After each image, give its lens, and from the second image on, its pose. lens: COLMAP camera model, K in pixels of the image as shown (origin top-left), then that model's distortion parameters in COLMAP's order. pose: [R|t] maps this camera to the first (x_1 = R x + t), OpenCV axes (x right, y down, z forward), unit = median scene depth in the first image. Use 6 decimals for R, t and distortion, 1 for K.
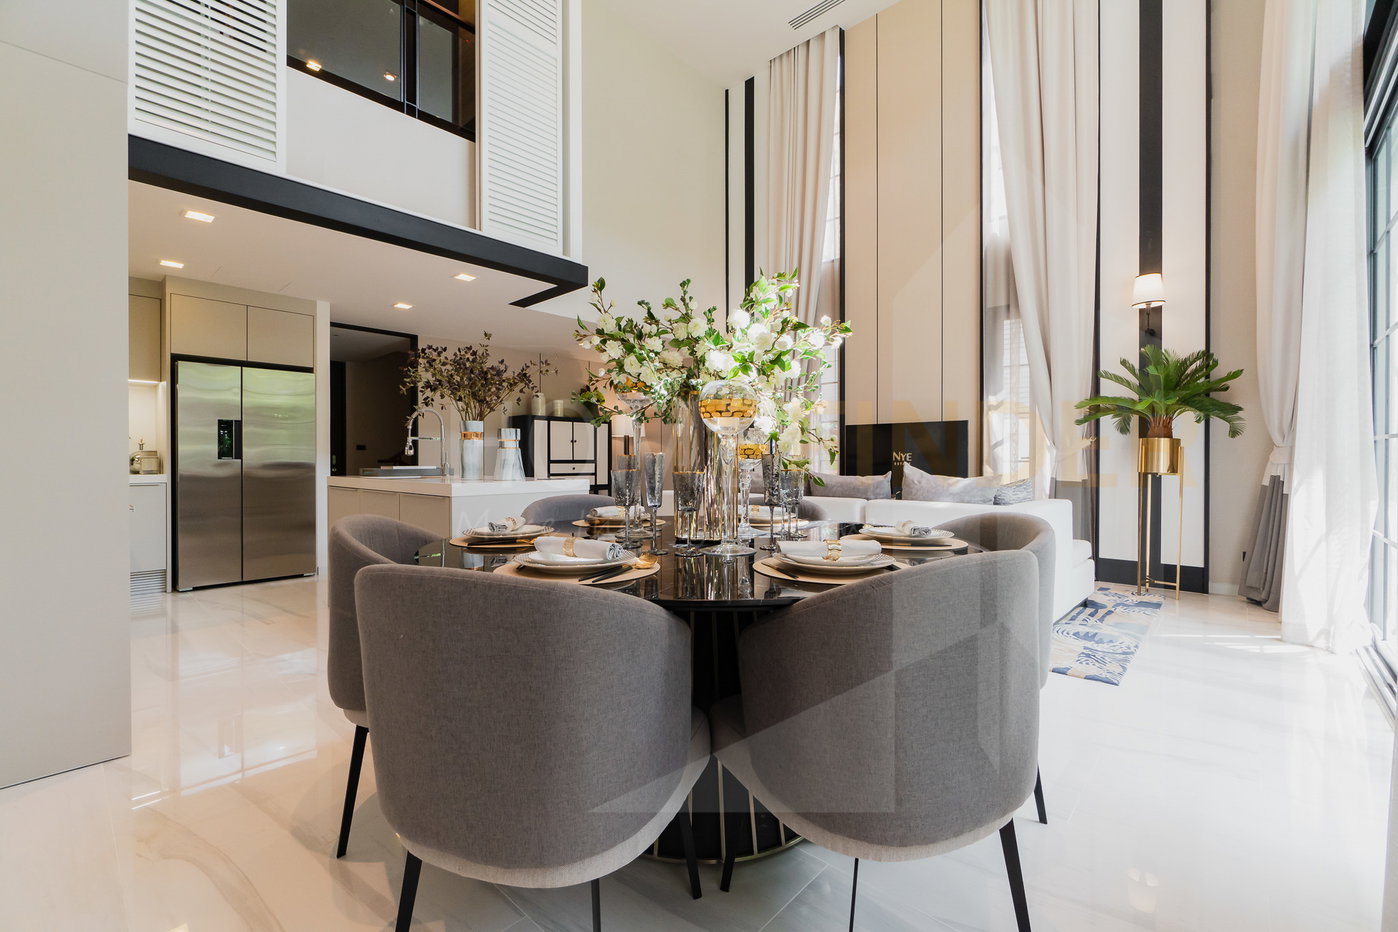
lens RADIAL K [[594.5, 0, 693.3], [0, 594.5, 461.4], [0, 0, 1]] dist [-0.006726, 0.000218]
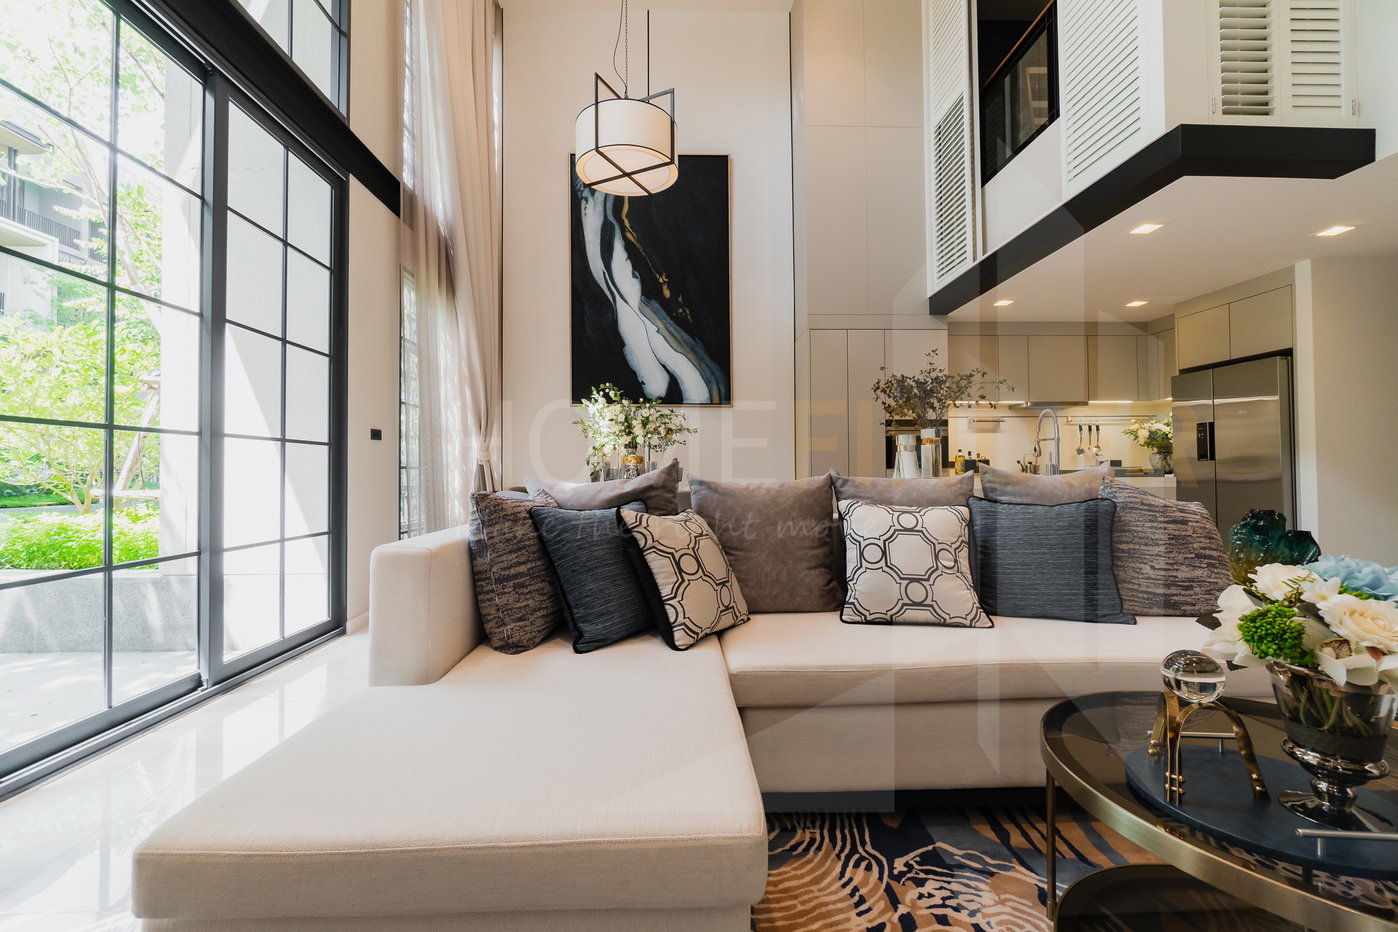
lens RADIAL K [[594.5, 0, 690.3], [0, 594.5, 462.5], [0, 0, 1]] dist [-0.006726, 0.000218]
pose [[-0.699107, -0.006598, -0.714986, 0.373237], [0.009090, 0.999795, -0.018115, 0.005992], [0.714959, -0.019163, -0.698904, 0.689352]]
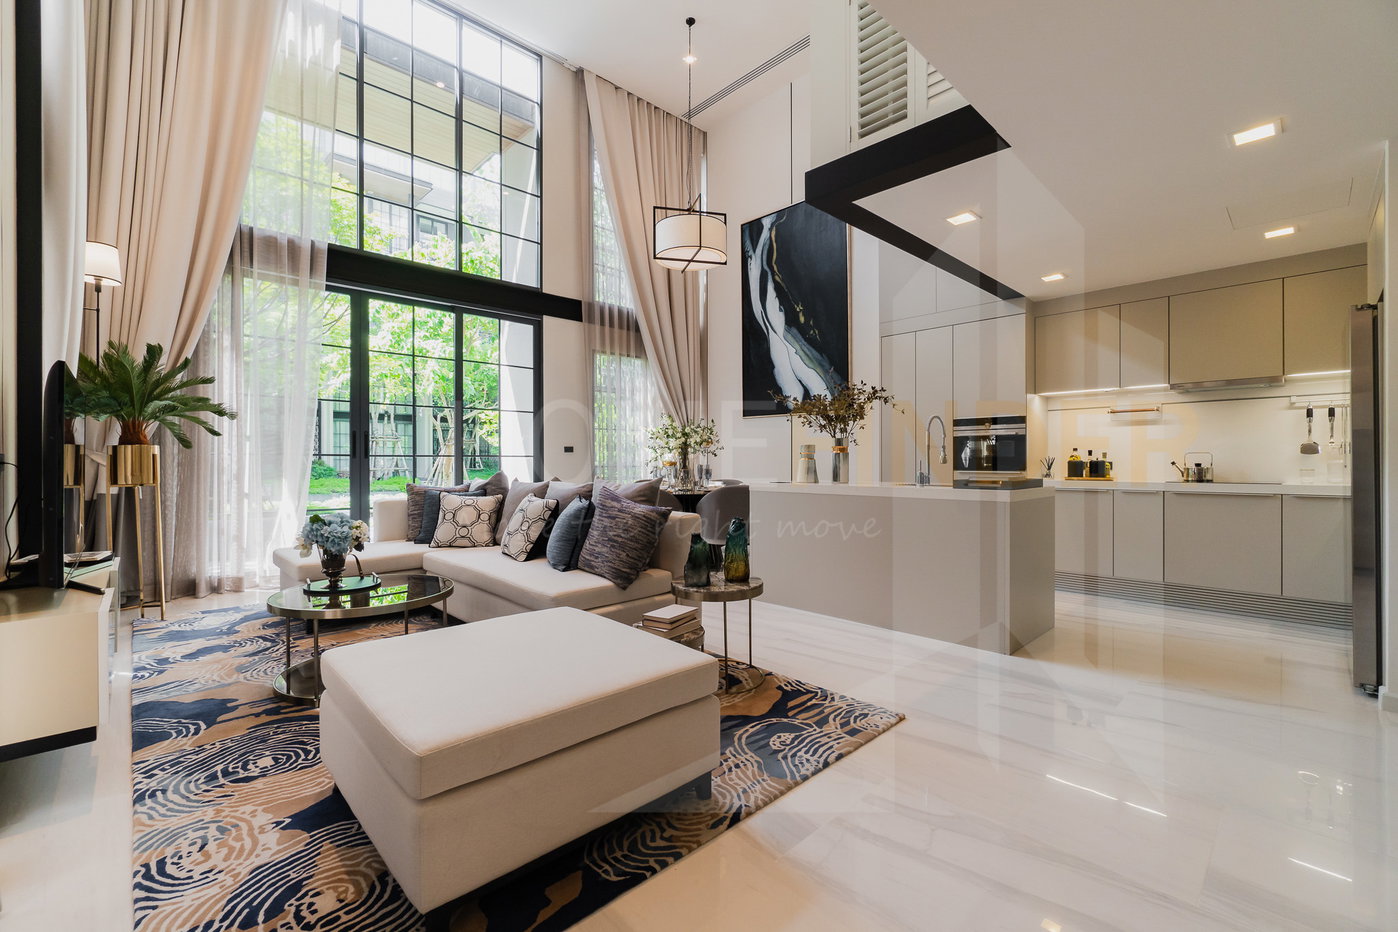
lens RADIAL K [[594.5, 0, 692.8], [0, 594.5, 463.8], [0, 0, 1]] dist [-0.006726, 0.000218]
pose [[-0.998705, 0.004668, 0.050668, -0.058398], [0.004833, 0.999983, 0.003146, -0.009411], [-0.050653, 0.003387, -0.998711, 1.082353]]
